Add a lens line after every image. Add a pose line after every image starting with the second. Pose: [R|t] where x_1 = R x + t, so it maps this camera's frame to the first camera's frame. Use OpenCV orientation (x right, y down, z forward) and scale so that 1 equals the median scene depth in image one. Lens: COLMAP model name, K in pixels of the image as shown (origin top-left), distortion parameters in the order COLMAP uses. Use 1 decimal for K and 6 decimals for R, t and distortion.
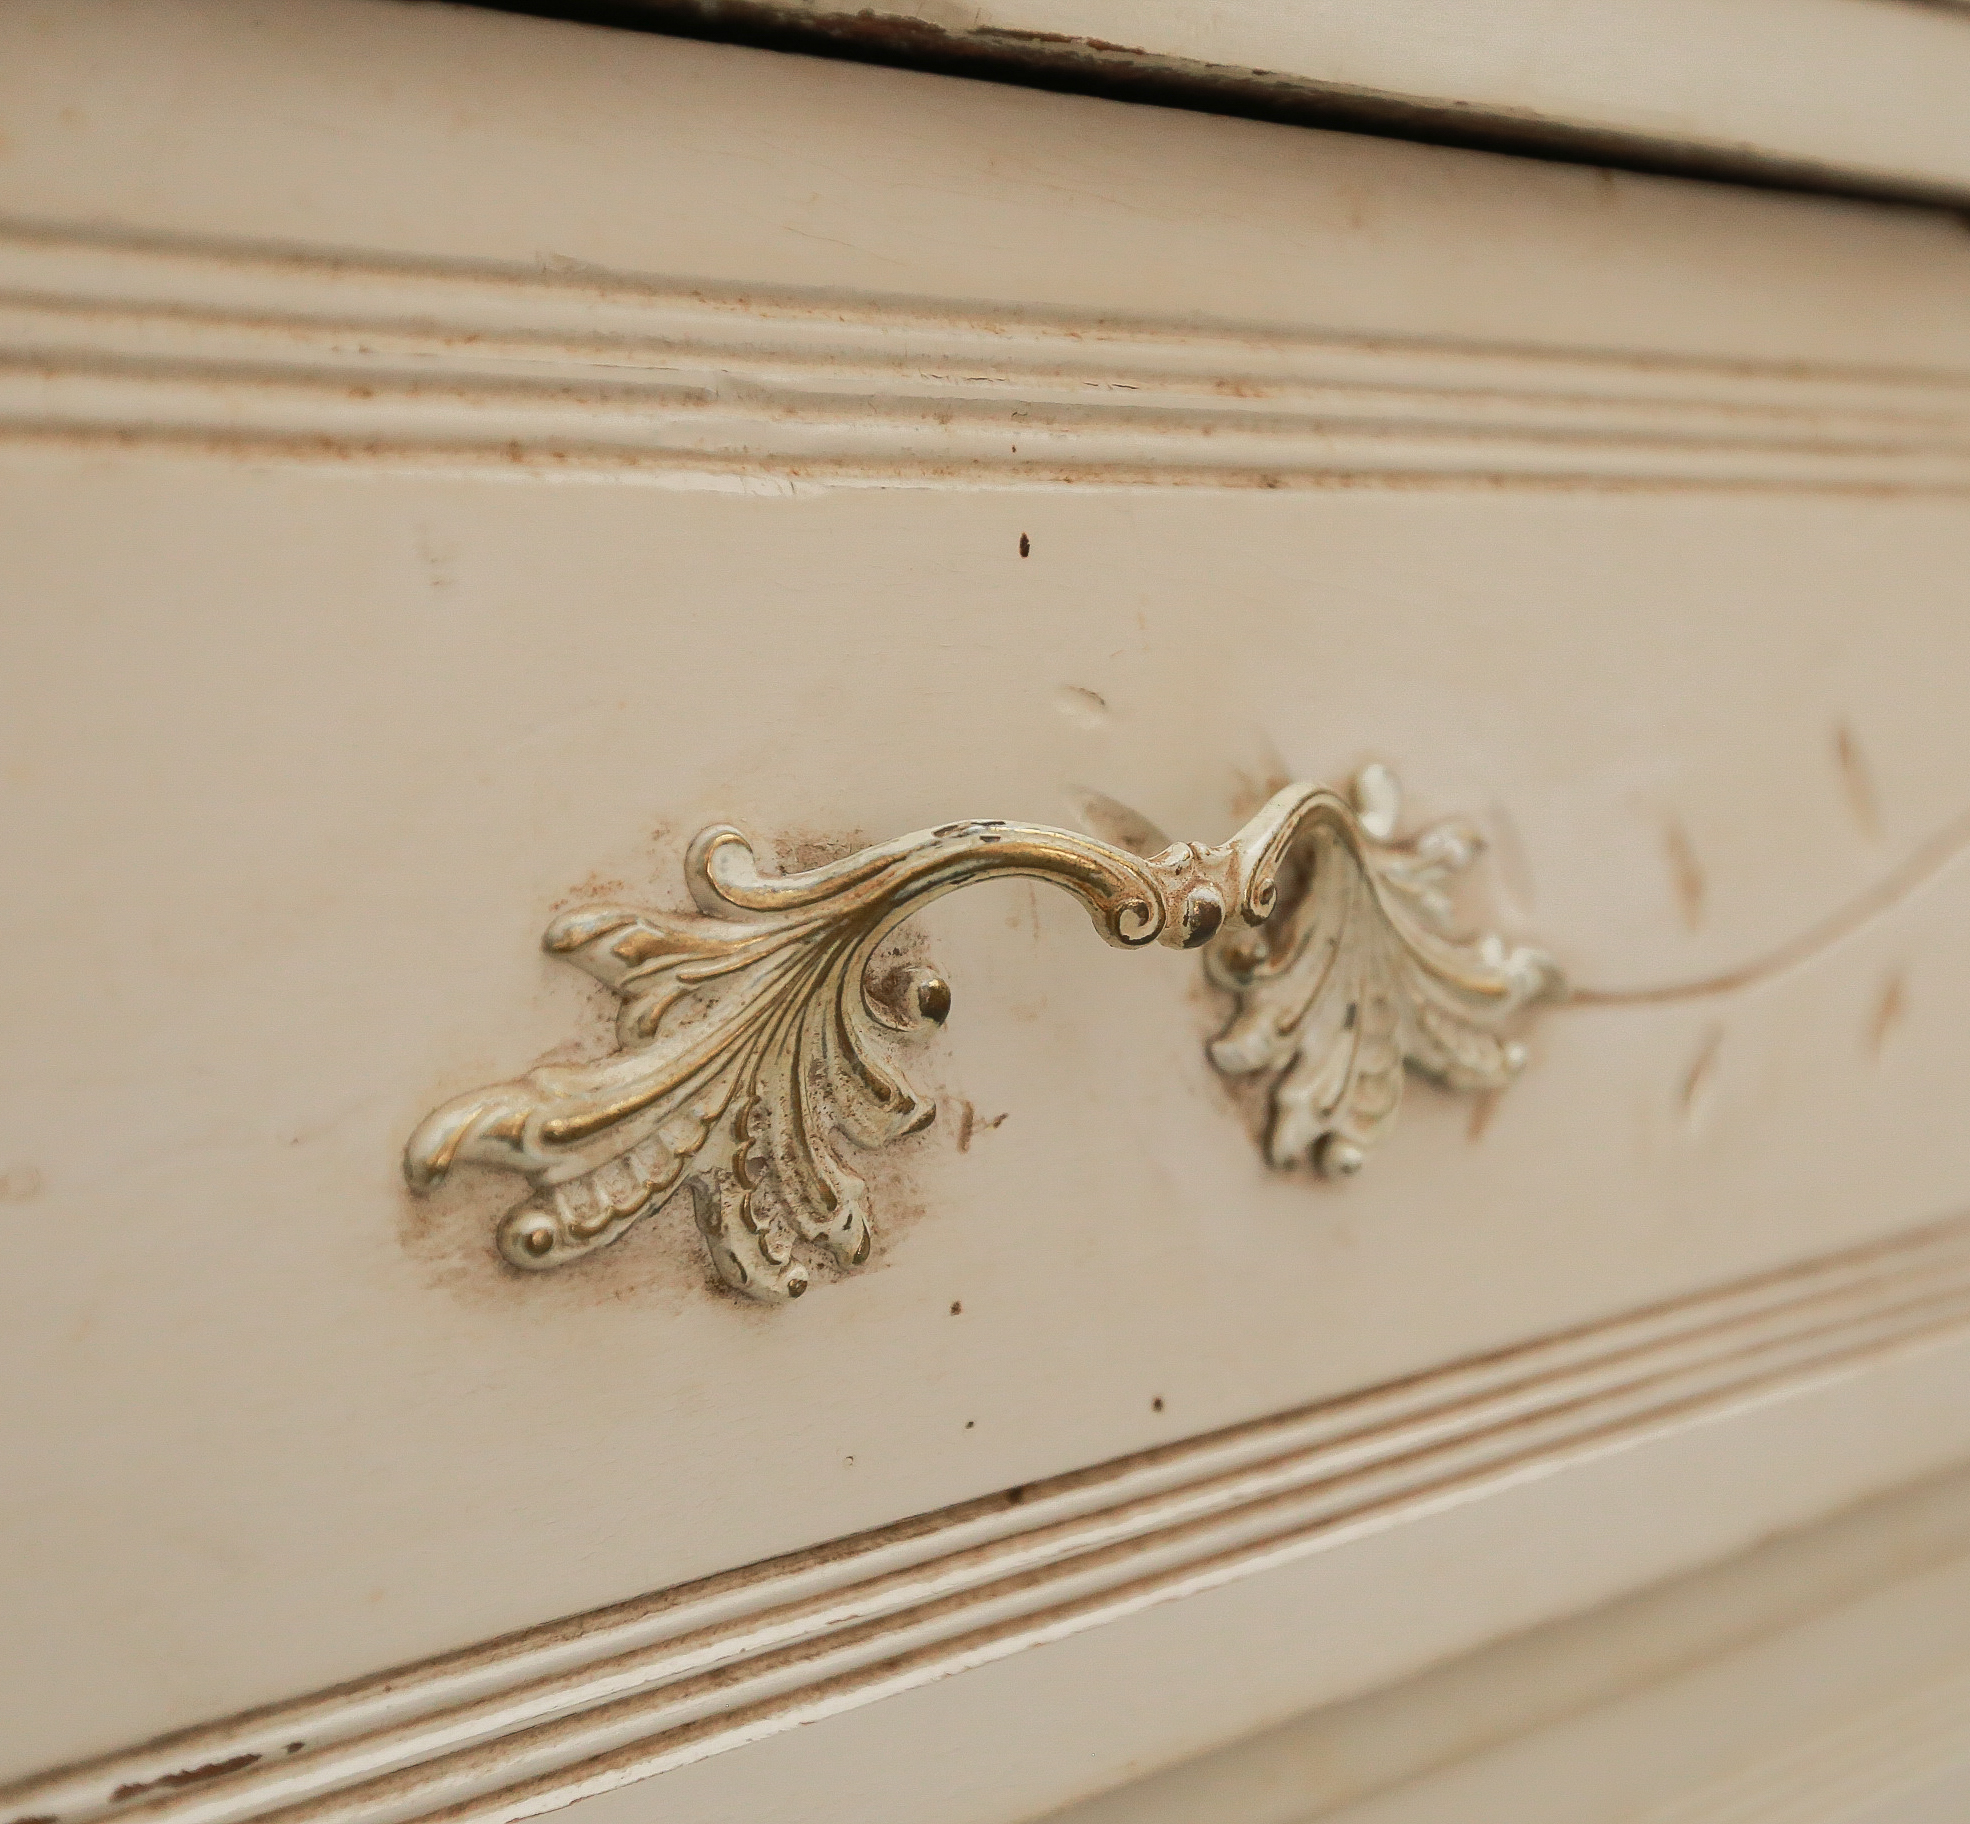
lens RADIAL K [[2245.8, 0, 993.6], [0, 2245.8, 896.5], [0, 0, 1]] dist [0.017760, 0.000000]
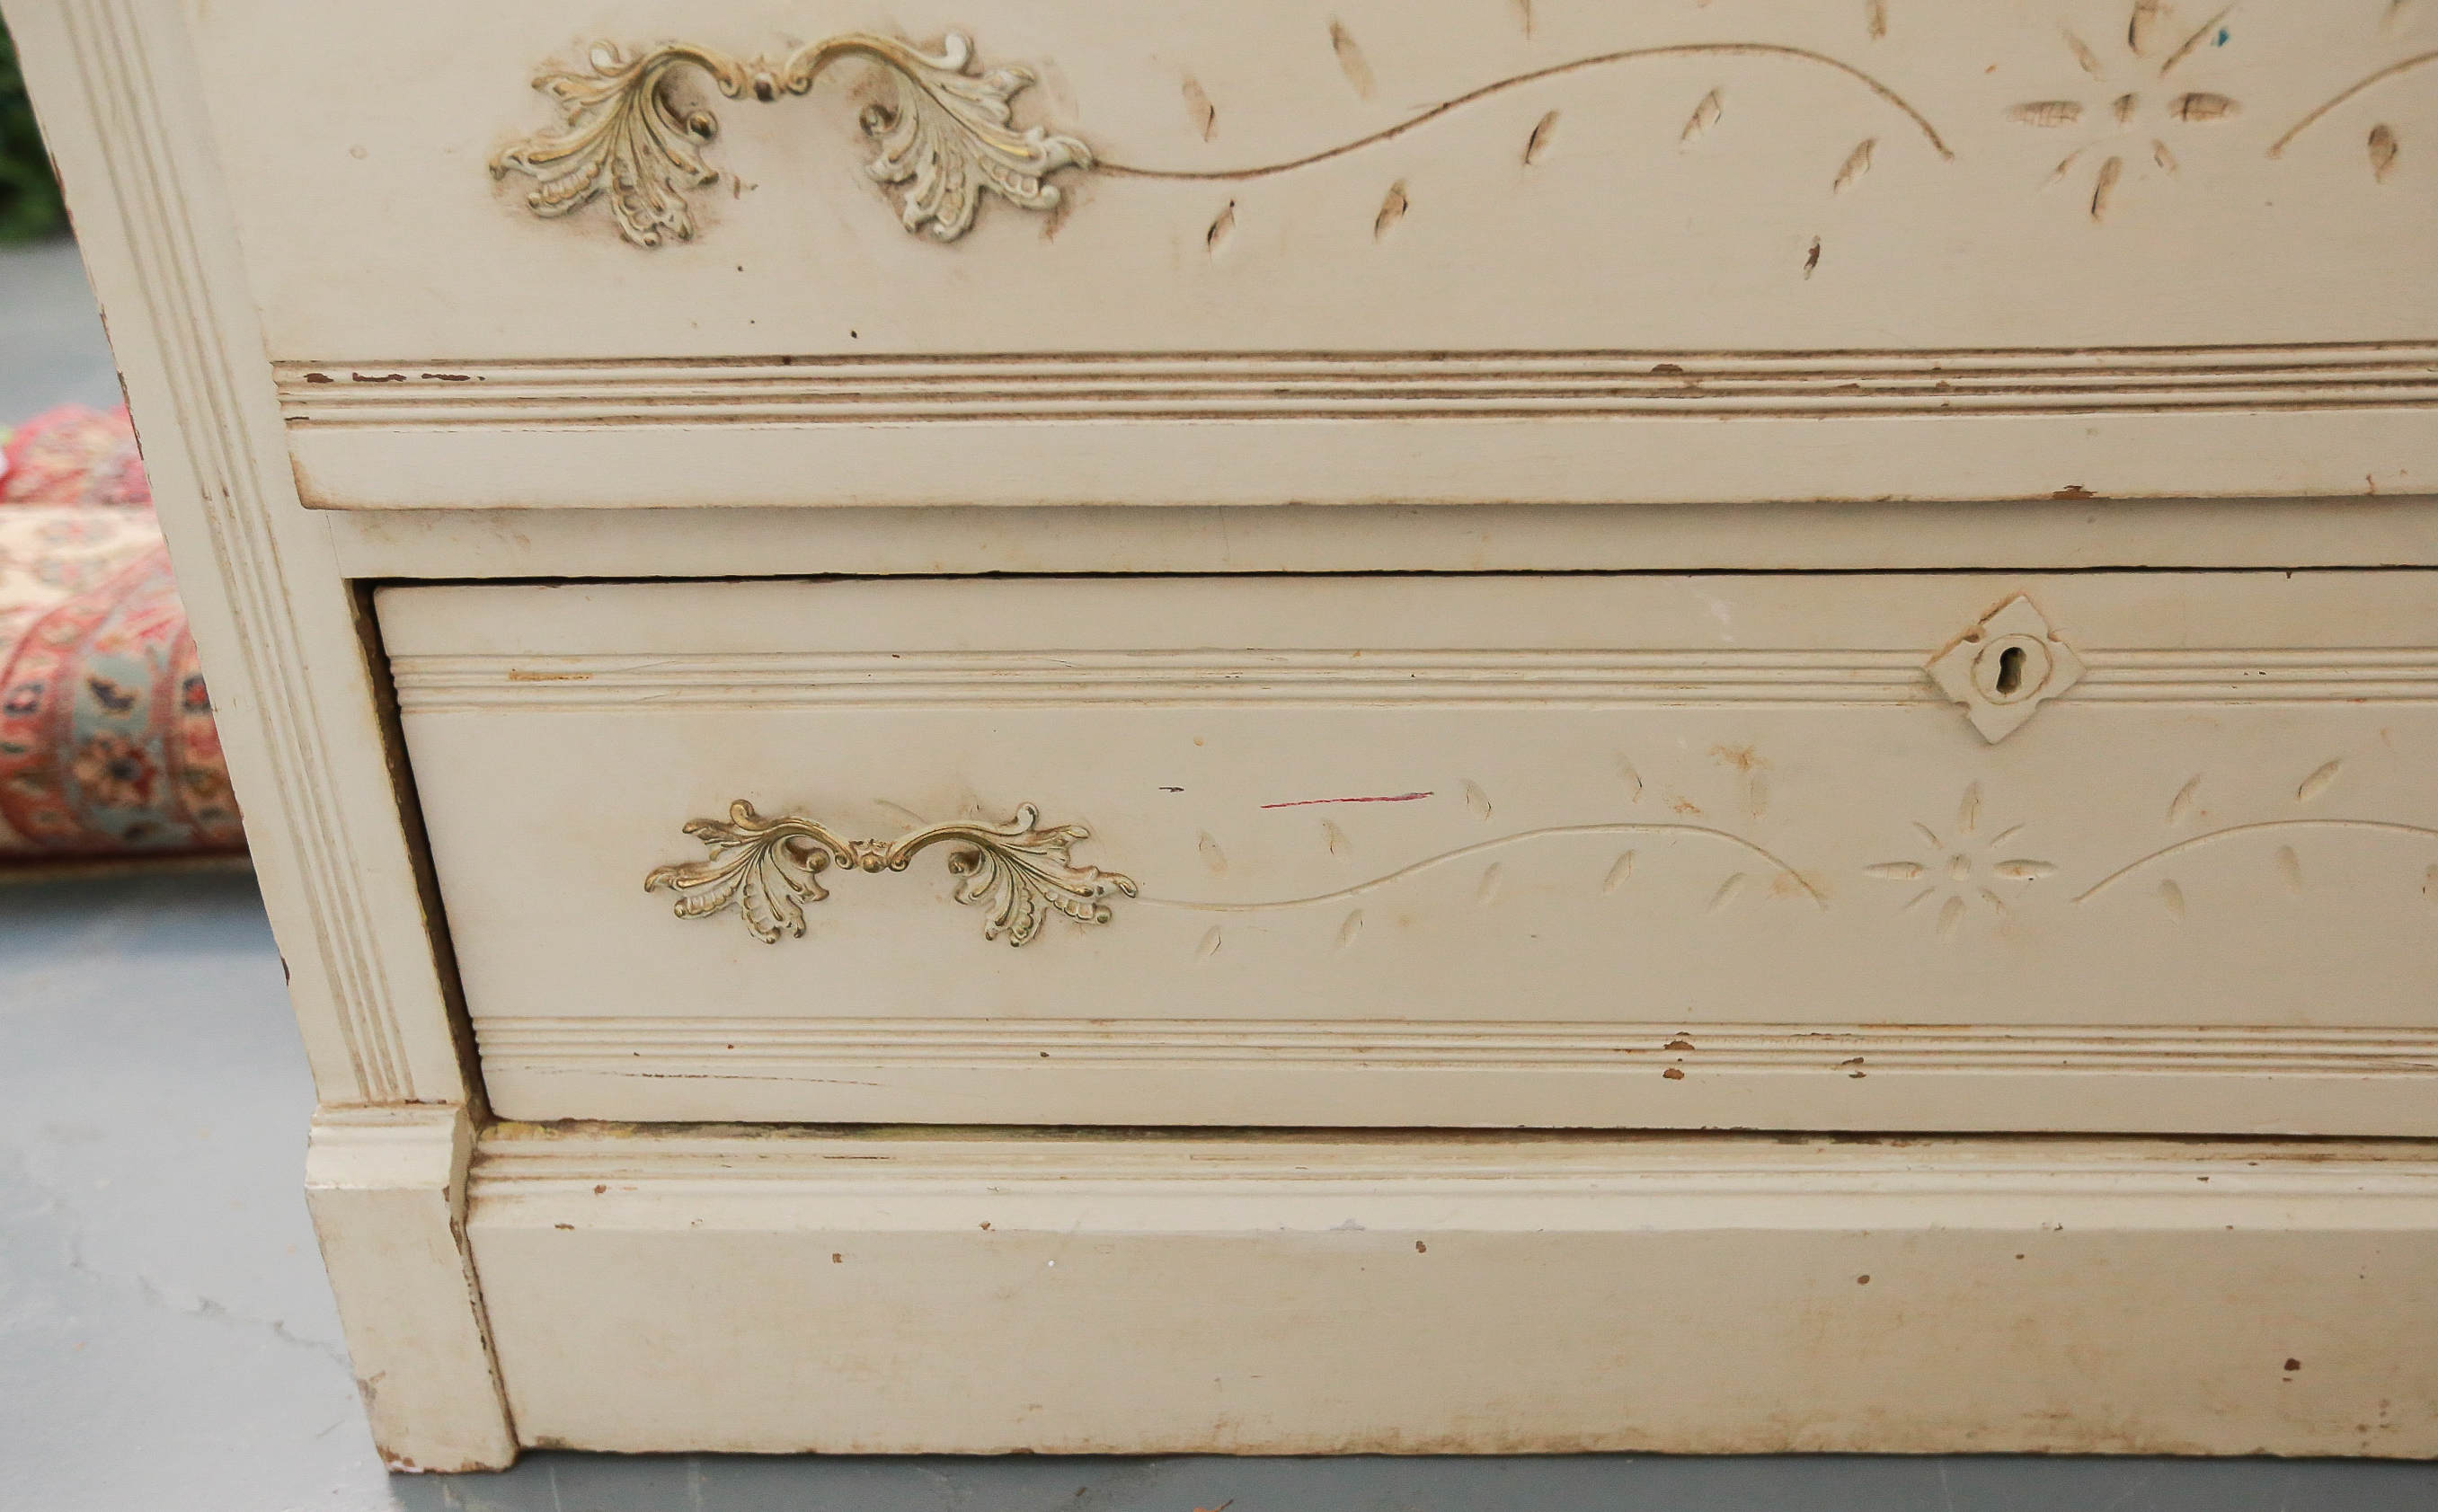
lens RADIAL K [[1760.0, 0, 1226.1], [0, 1760.0, 793.4], [0, 0, 1]] dist [-0.021366, 0.045279]
pose [[0.814834, 0.227279, -0.533282, 1.602065], [-0.074601, 0.953400, 0.292341, 0.137396], [0.574874, -0.198426, 0.793818, -0.312407]]
